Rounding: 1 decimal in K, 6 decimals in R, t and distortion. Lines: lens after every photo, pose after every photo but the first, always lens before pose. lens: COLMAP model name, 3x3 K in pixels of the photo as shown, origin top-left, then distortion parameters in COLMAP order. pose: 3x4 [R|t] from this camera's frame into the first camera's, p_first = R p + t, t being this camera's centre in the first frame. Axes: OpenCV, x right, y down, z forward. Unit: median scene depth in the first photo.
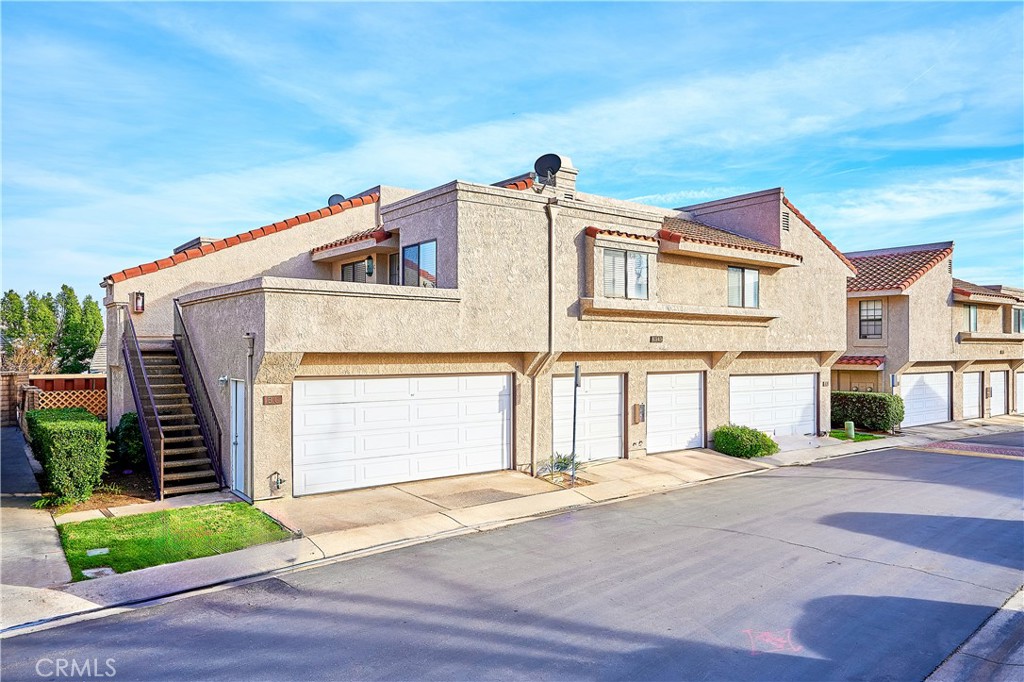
lens RADIAL K [[681.5, 0, 512.0], [0, 681.5, 341.0], [0, 0, 1]] dist [-0.003273, -0.000586]
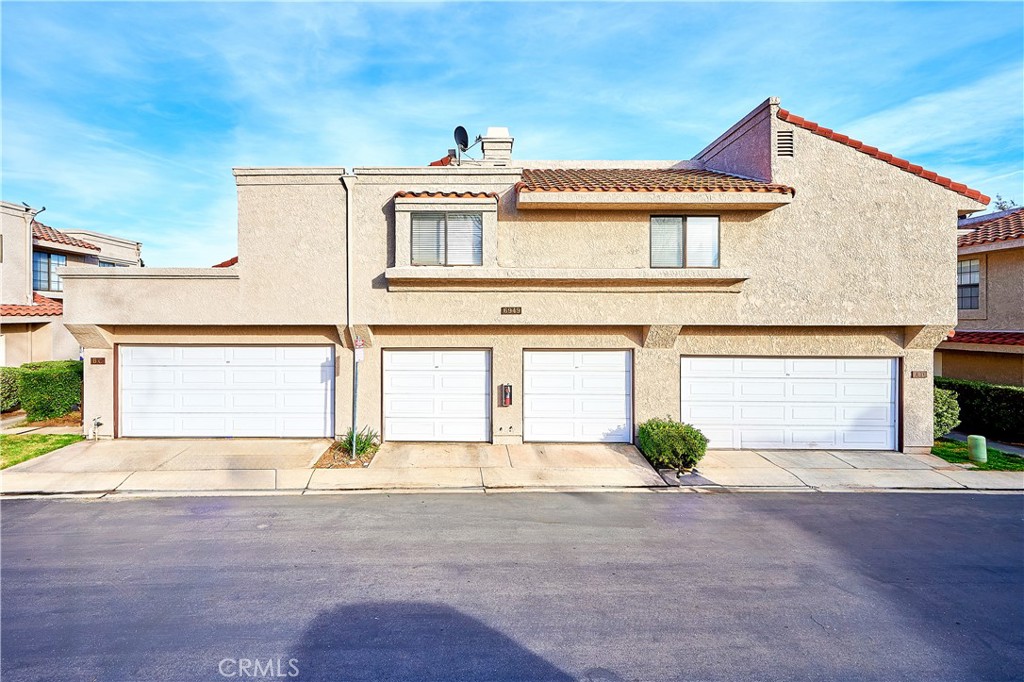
lens RADIAL K [[494.8, 0, 485.2], [0, 494.8, 322.8], [0, 0, 1]] dist [-0.000410, -0.000160]
pose [[0.795058, -0.002526, -0.606528, 0.511923], [0.006397, 0.999971, 0.004222, 0.008932], [0.606499, -0.007237, 0.795051, 0.435662]]
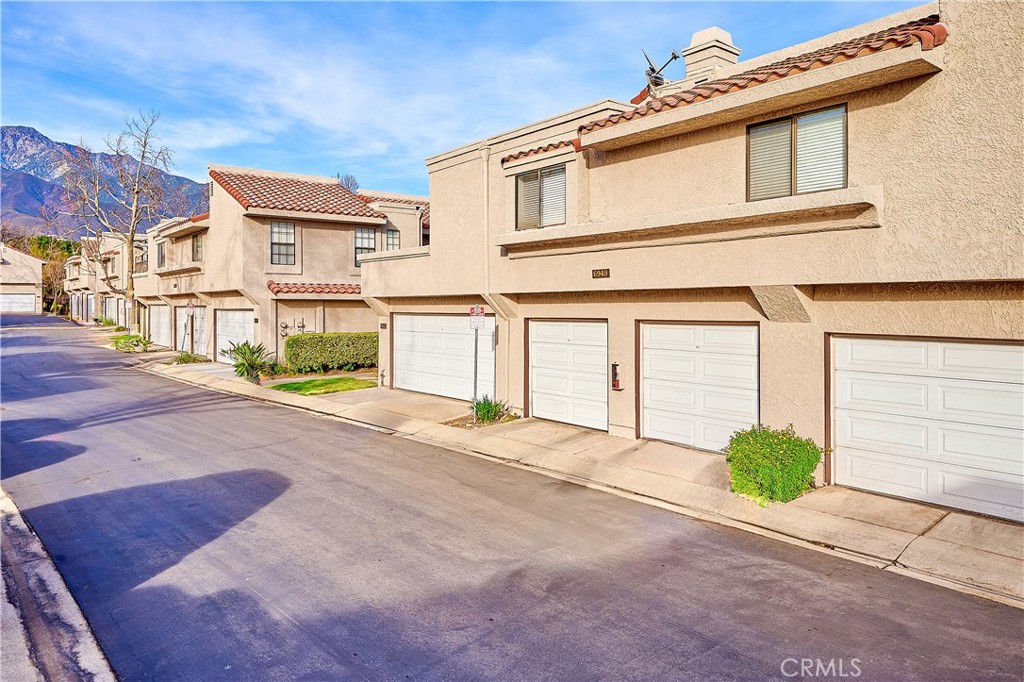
lens RADIAL K [[727.4, 0, 513.3], [0, 727.4, 306.9], [0, 0, 1]] dist [-0.001985, -0.001228]
pose [[-0.000489, -0.008668, -0.999962, 0.891013], [0.005772, 0.999946, -0.008671, 0.035535], [0.999983, -0.005776, -0.000439, 0.820730]]
